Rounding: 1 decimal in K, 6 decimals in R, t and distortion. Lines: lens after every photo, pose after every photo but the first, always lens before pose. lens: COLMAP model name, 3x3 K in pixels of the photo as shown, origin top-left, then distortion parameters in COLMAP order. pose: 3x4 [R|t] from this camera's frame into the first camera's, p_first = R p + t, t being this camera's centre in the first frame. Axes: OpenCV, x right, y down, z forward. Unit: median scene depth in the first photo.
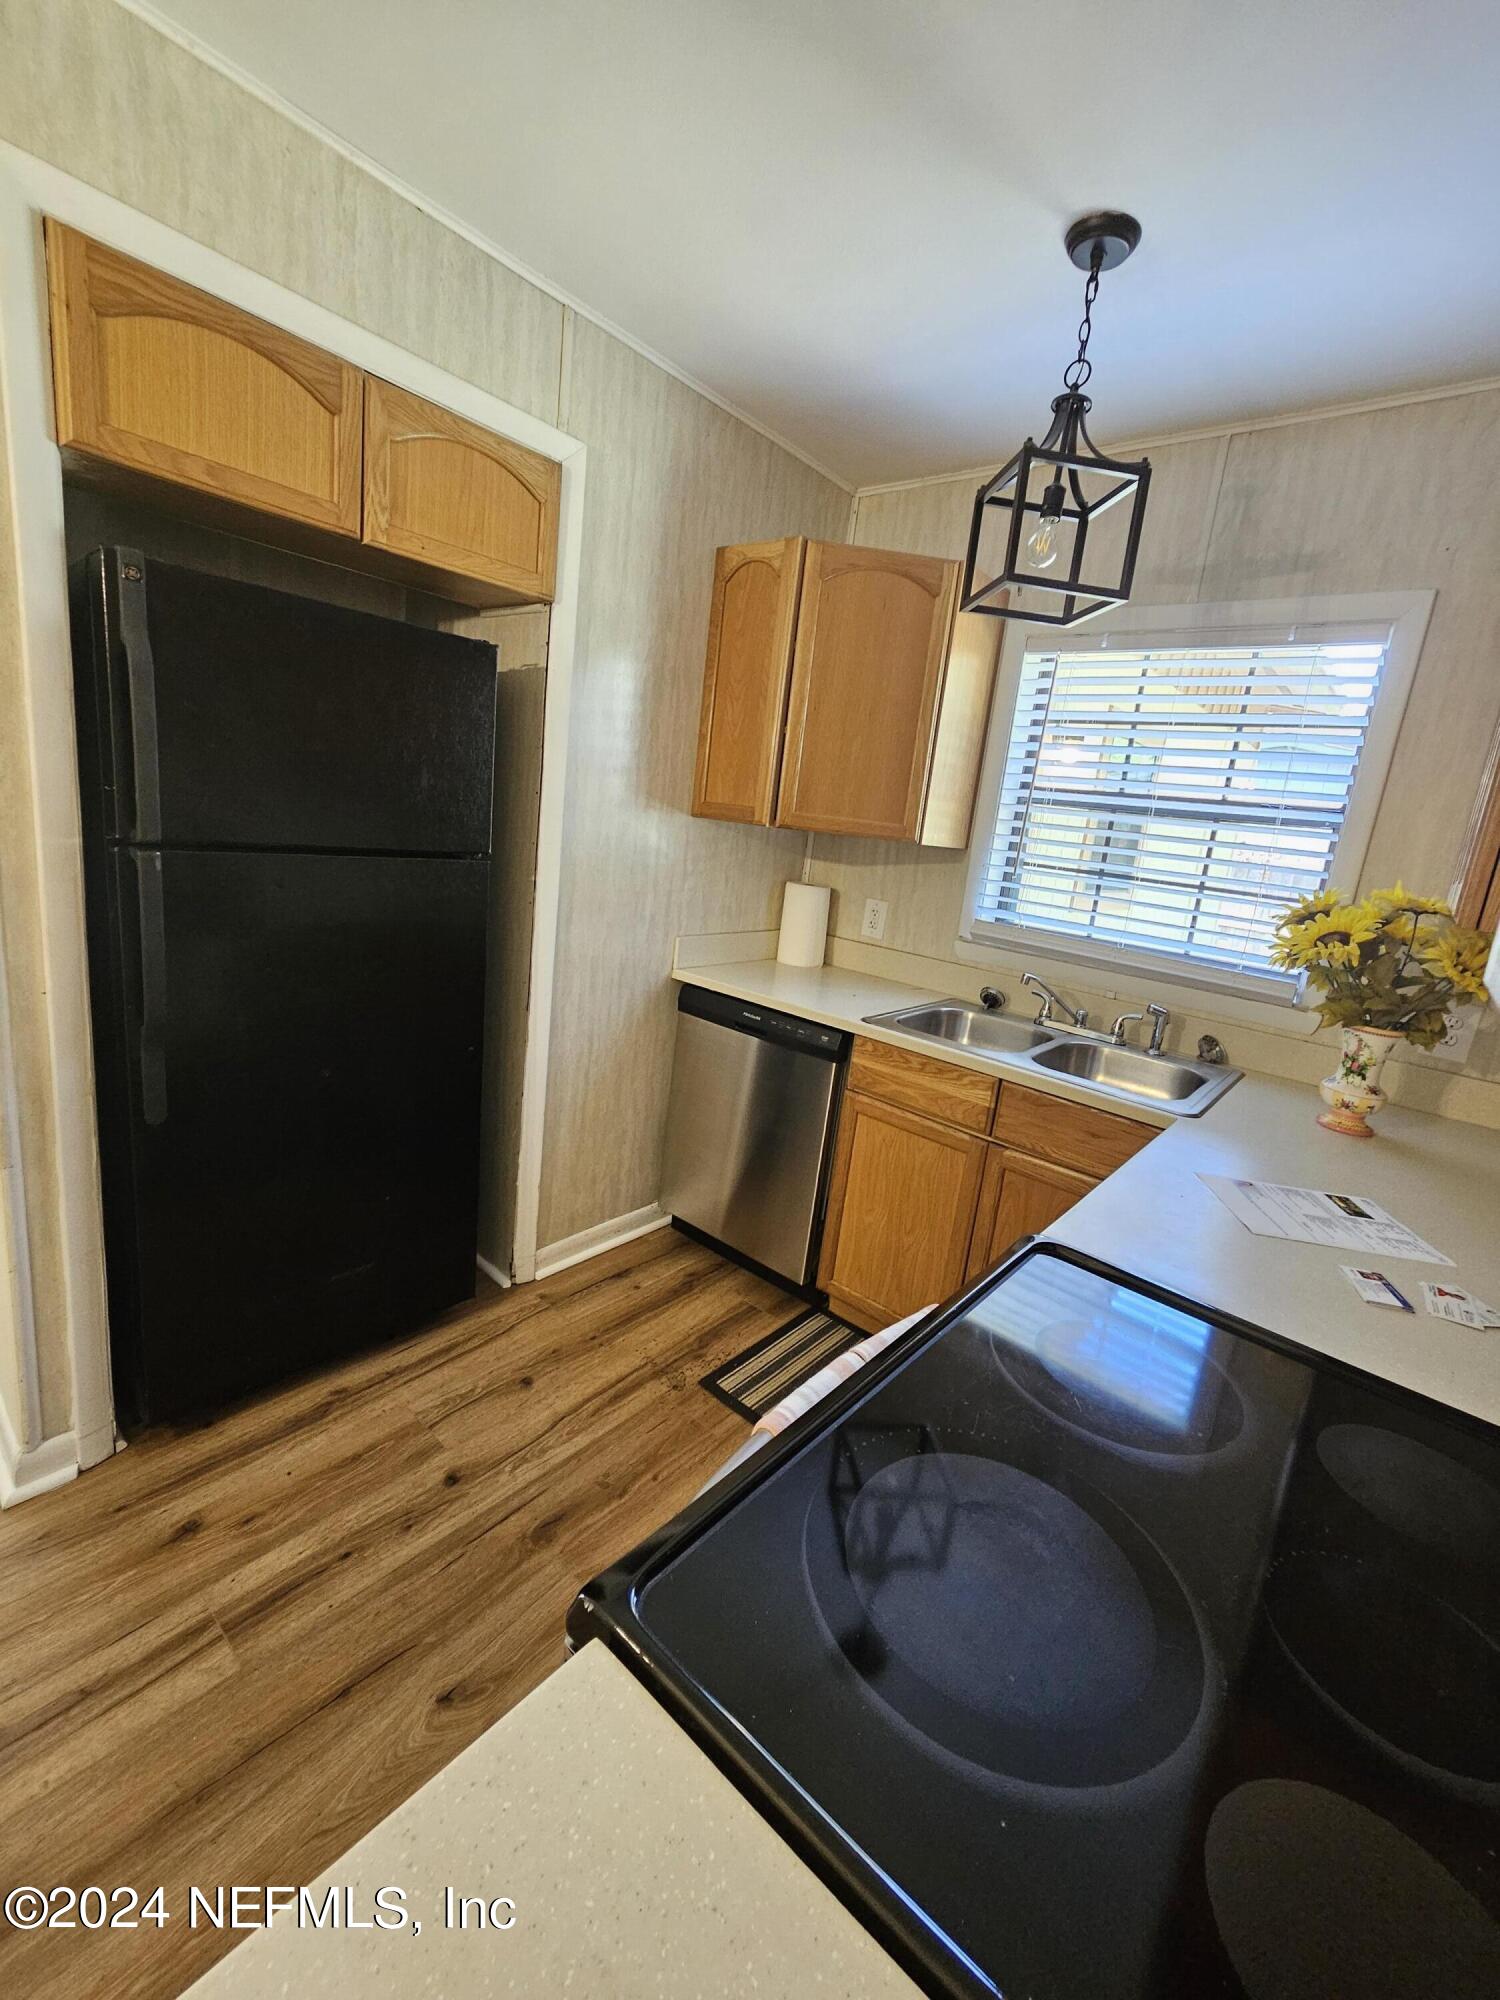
lens RADIAL K [[828.9, 0, 752.7], [0, 828.9, 989.1], [0, 0, 1]] dist [-0.000165, 0.000042]
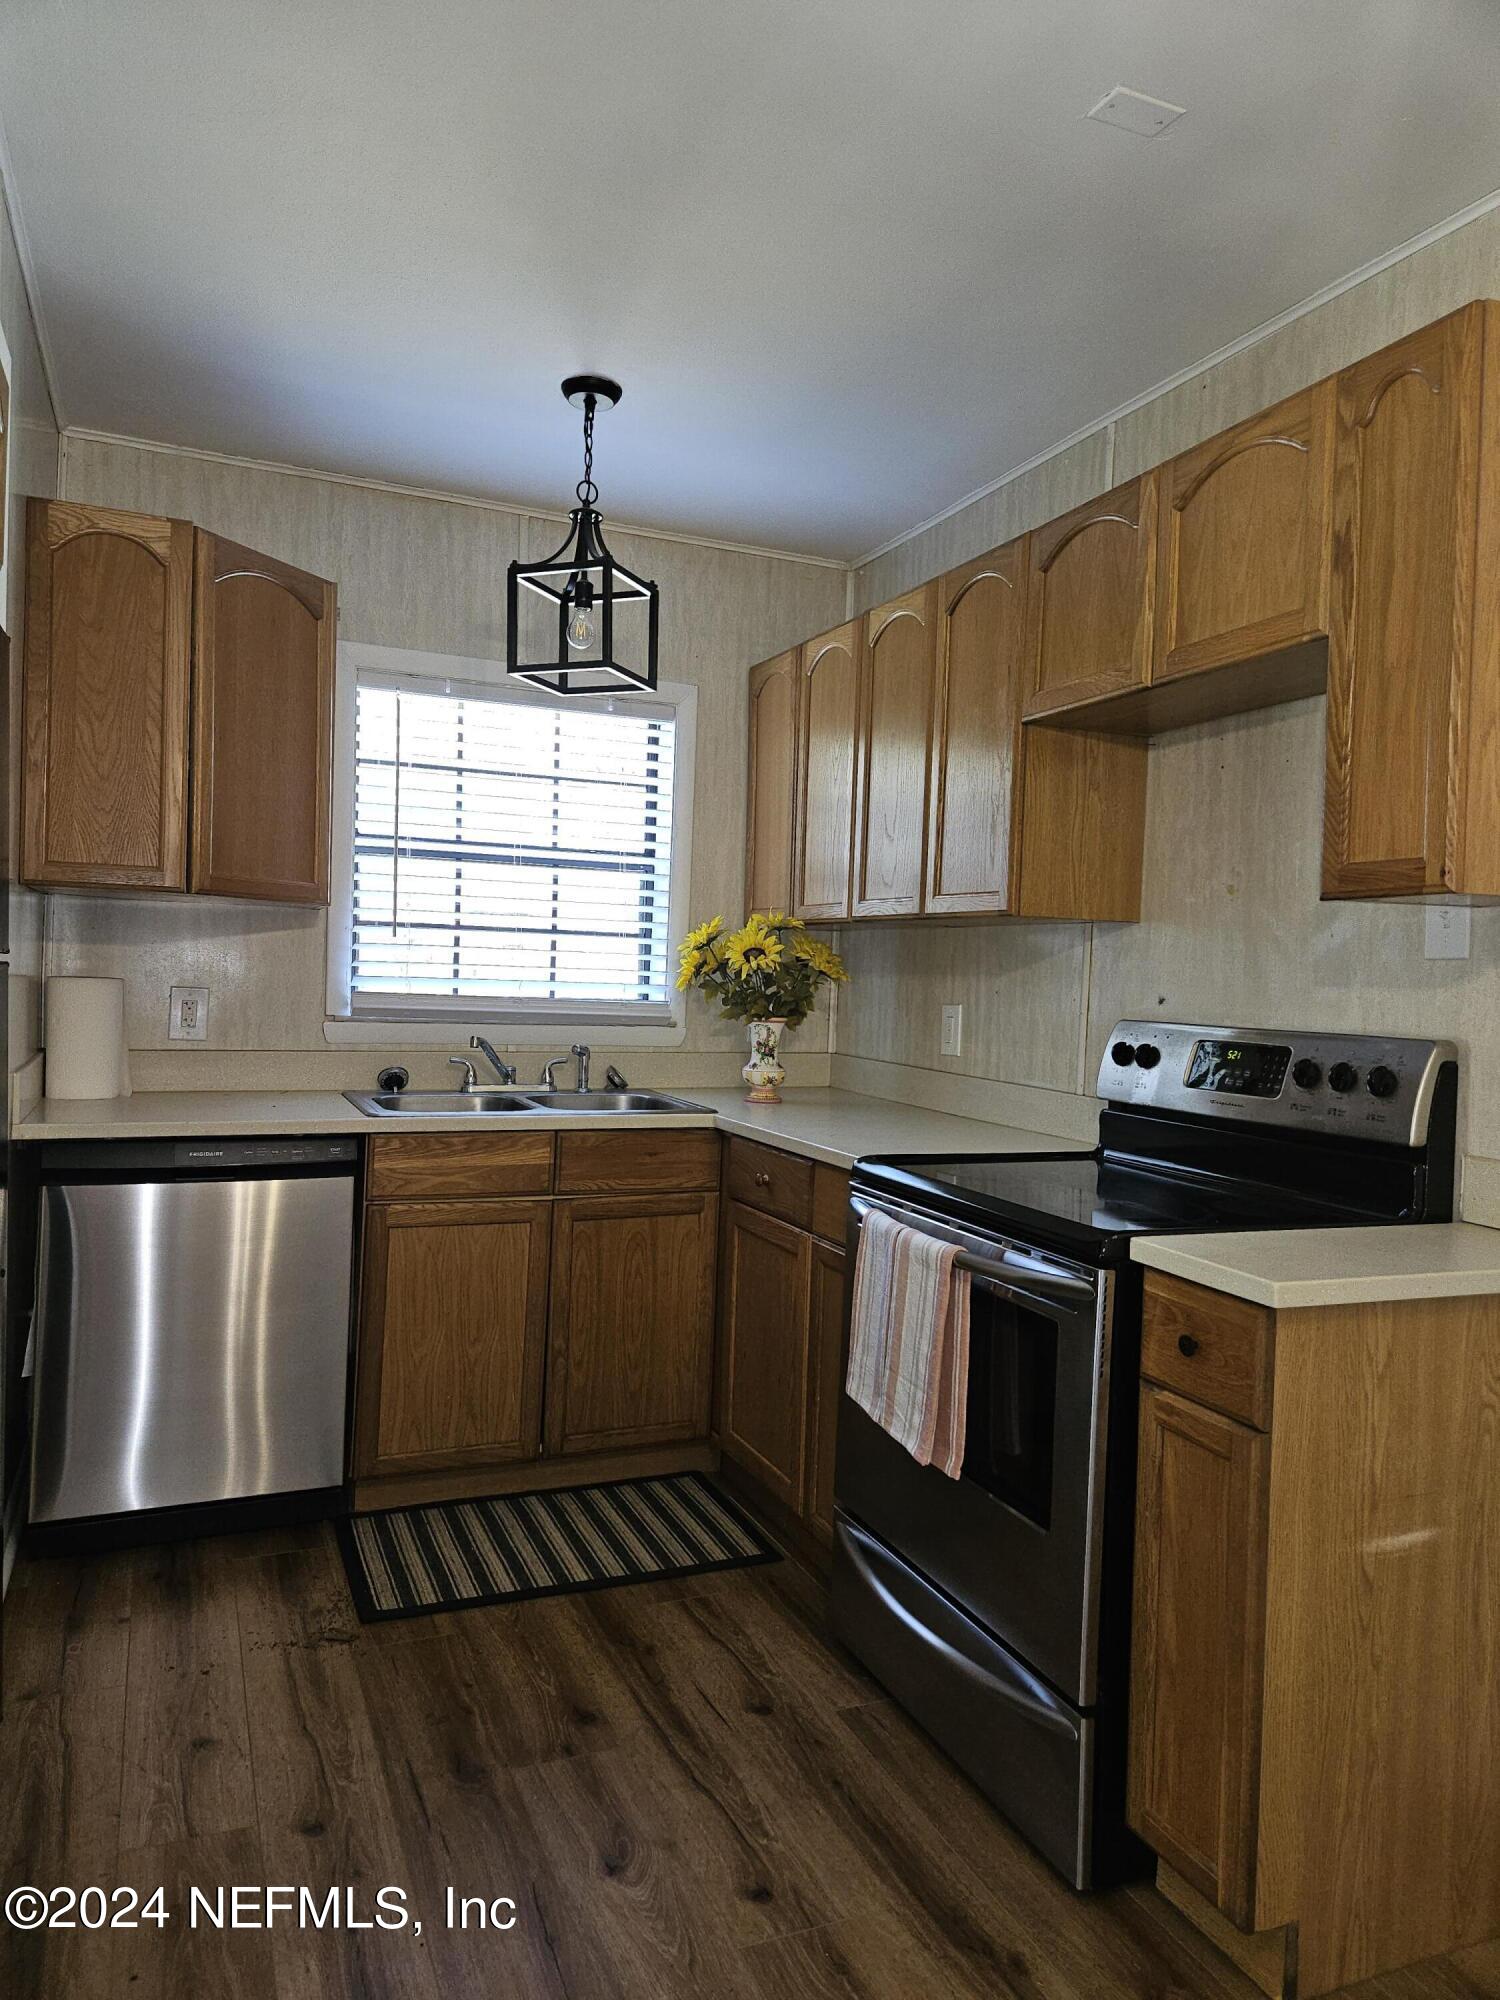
lens RADIAL K [[1356.6, 0, 750.0], [0, 1356.6, 1000.0], [0, 0, 1]] dist [0.031294, 0.000069]
pose [[0.456208, -0.119759, 0.881778, -0.995098], [0.206928, 0.978017, 0.025770, -0.037400], [-0.865480, 0.170708, 0.470960, 0.018538]]
